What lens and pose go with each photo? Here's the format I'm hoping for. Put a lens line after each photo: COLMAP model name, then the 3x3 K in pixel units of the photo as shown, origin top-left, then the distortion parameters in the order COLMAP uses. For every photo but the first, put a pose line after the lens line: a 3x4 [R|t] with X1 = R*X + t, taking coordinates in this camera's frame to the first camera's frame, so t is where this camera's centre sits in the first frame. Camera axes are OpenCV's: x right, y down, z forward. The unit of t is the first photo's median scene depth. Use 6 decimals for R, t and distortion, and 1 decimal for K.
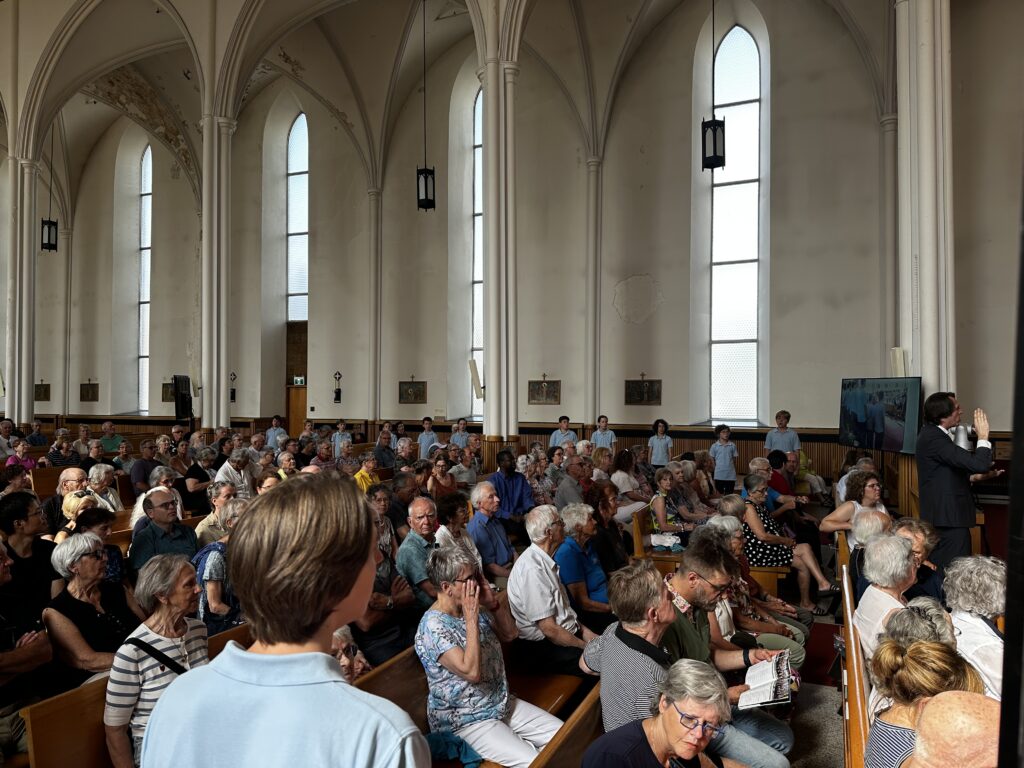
lens RADIAL K [[710.2, 0, 503.8], [0, 710.2, 393.3], [0, 0, 1]] dist [0.030094, -0.044286]
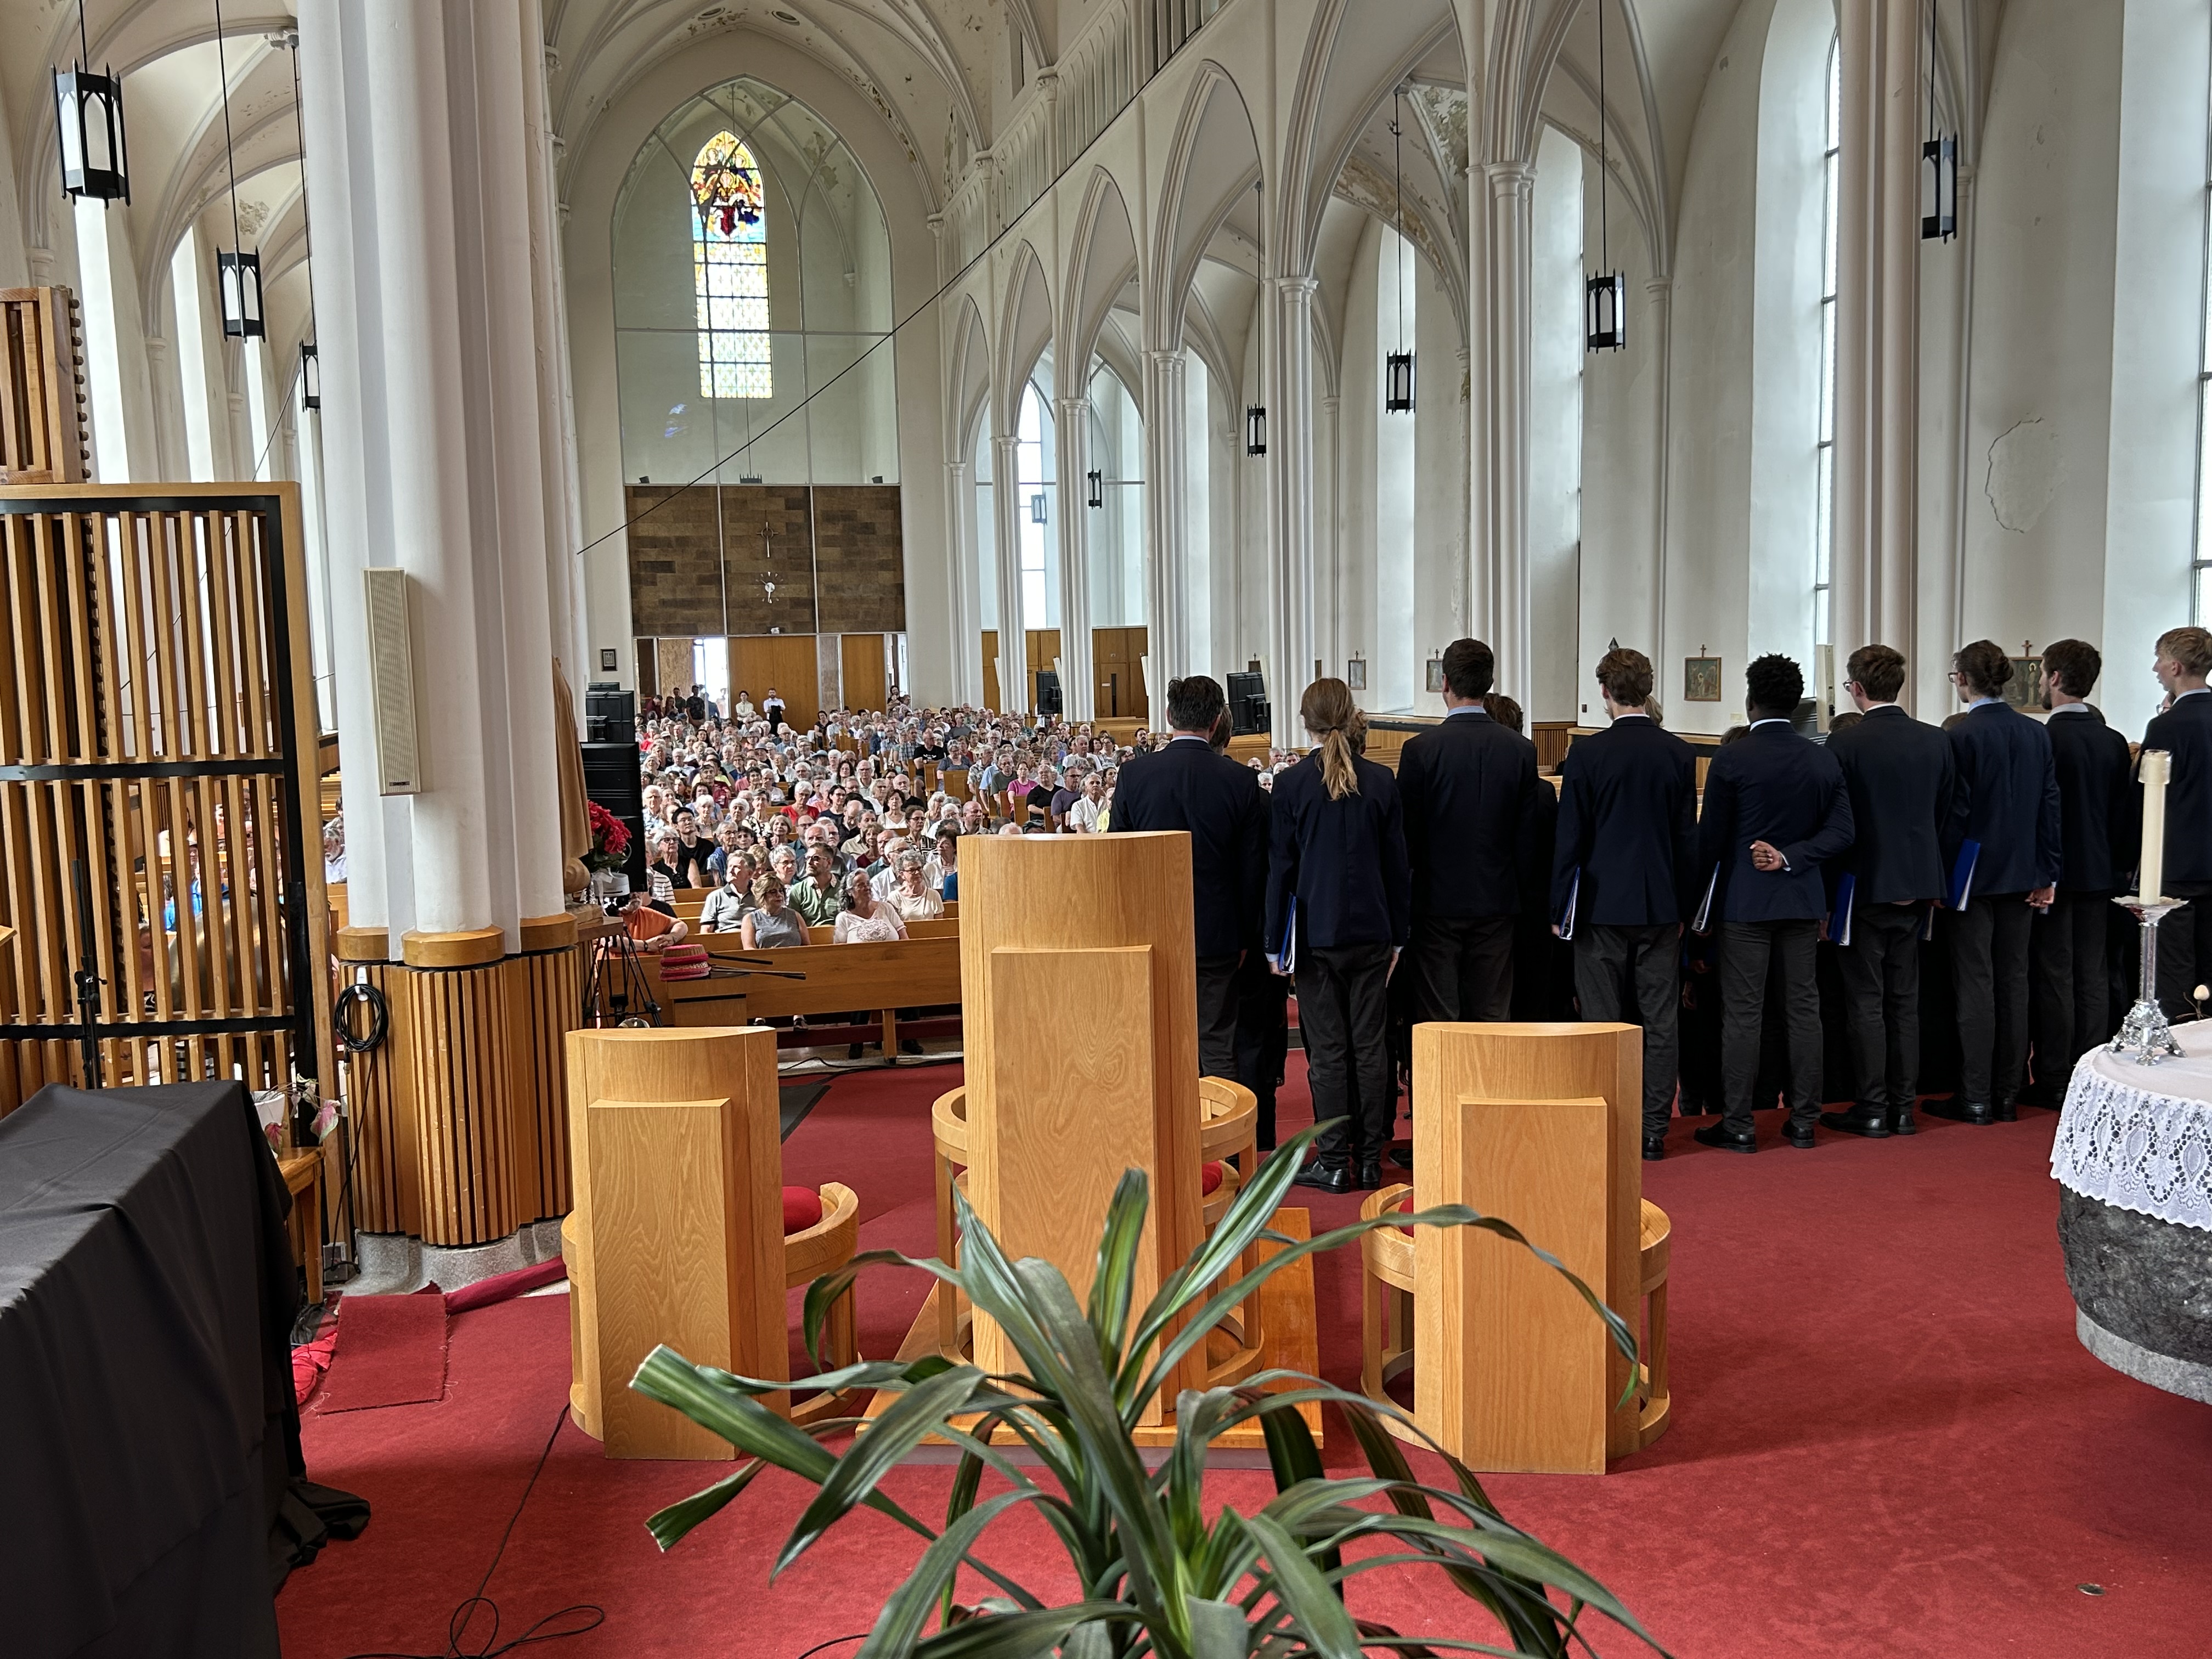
lens RADIAL K [[2004.7, 0, 1109.2], [0, 2004.7, 840.0], [0, 0, 1]] dist [-0.002340, 0.000000]
pose [[0.612081, 0.055917, -0.788816, 0.757073], [0.033574, 0.994760, 0.096567, -0.039744], [0.790082, -0.085590, 0.606997, -0.227359]]
